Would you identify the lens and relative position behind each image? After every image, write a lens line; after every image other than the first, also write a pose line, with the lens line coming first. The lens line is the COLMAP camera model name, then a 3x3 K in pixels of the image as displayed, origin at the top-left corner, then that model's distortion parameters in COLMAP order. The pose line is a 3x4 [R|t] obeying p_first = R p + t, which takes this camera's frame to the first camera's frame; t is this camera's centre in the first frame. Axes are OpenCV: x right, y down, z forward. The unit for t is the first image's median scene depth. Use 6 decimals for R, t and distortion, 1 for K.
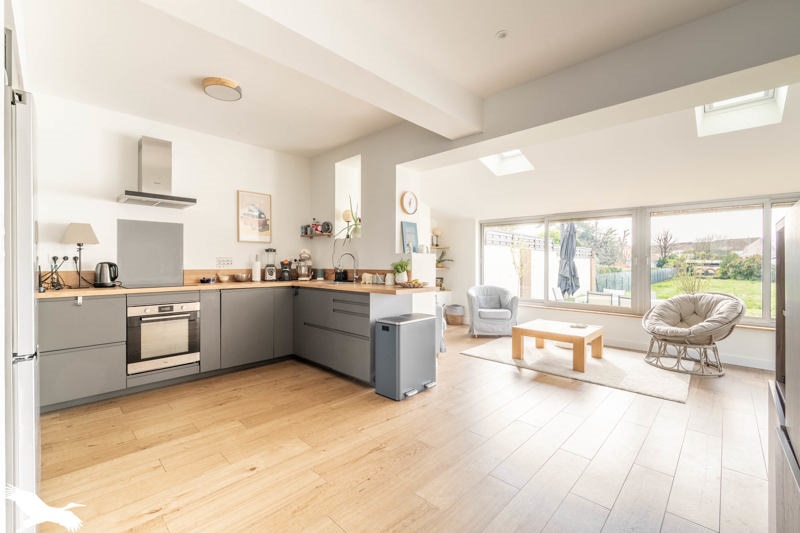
lens RADIAL K [[348.5, 0, 400.0], [0, 348.5, 266.5], [0, 0, 1]] dist [0.000251, 0.000029]
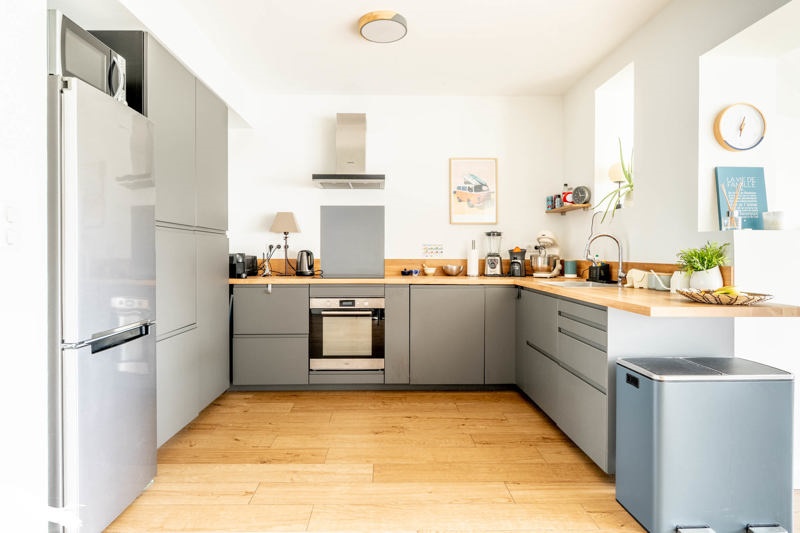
lens RADIAL K [[428.4, 0, 355.5], [0, 428.4, 255.1], [0, 0, 1]] dist [0.000816, 0.000156]
pose [[0.682483, 0.005603, -0.730880, 0.112560], [-0.007593, 0.999971, 0.000576, -0.000862], [0.730862, 0.005157, 0.682505, 0.232624]]
